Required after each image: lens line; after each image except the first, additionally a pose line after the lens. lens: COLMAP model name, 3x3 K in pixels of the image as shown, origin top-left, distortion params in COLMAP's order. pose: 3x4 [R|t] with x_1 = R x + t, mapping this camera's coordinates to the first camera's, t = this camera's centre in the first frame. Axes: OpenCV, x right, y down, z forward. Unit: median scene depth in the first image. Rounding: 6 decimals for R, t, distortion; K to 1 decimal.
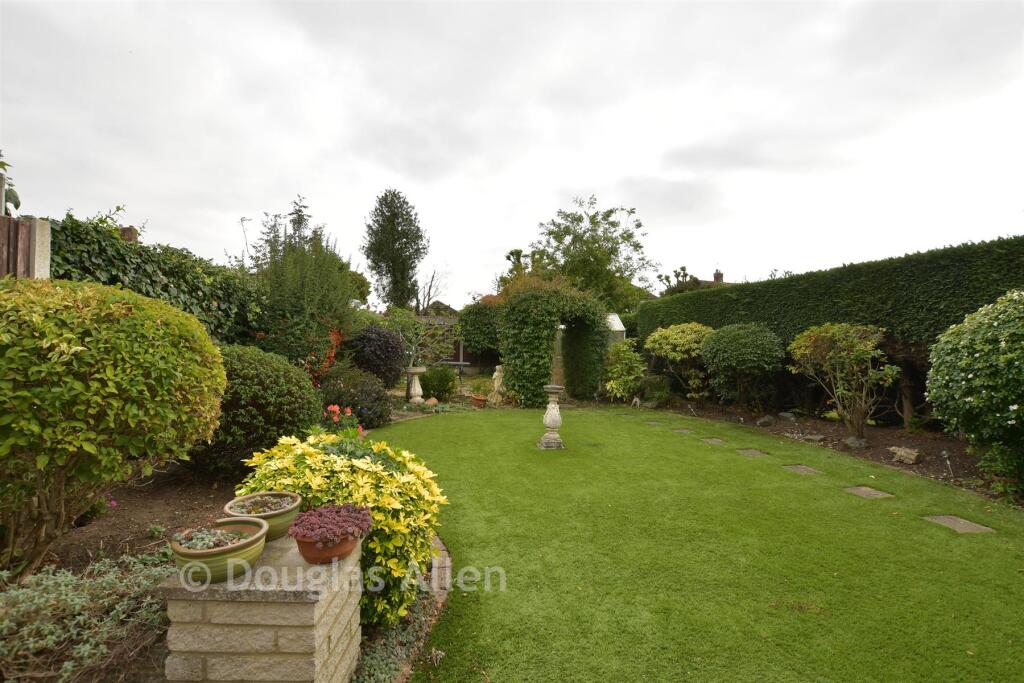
lens RADIAL K [[456.1, 0, 511.8], [0, 456.1, 339.9], [0, 0, 1]] dist [-0.020139, 0.000014]
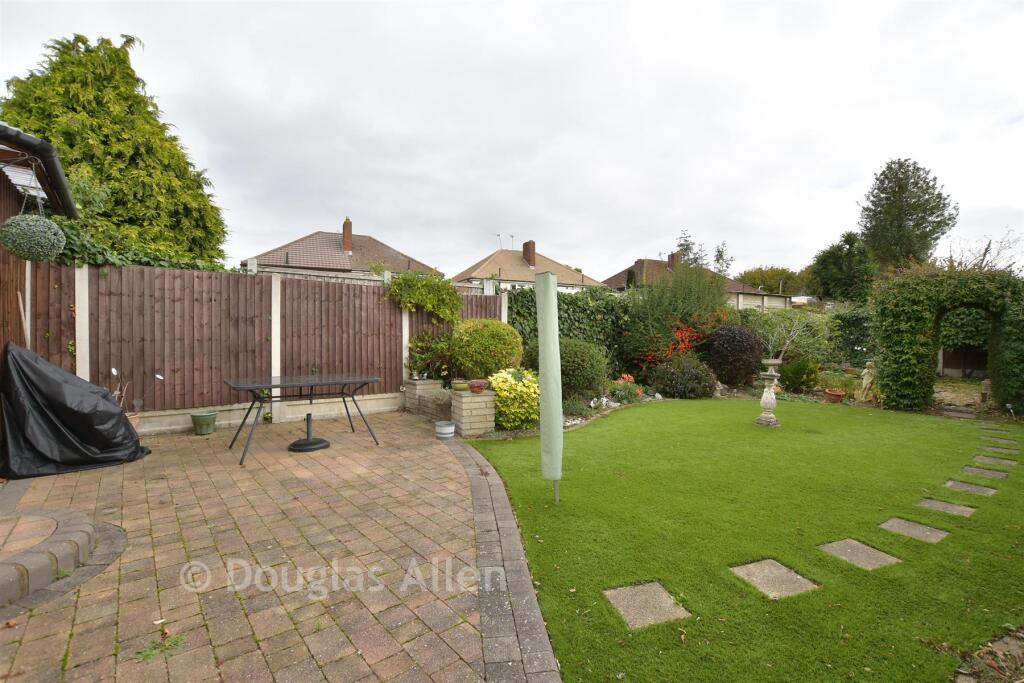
lens RADIAL K [[456.1, 0, 512.6], [0, 456.1, 340.2], [0, 0, 1]] dist [-0.020139, 0.000014]
pose [[0.415377, 0.003272, -0.909643, 0.542453], [0.007304, 0.999949, 0.006932, 0.001838], [0.909620, -0.009523, 0.415332, -0.053252]]
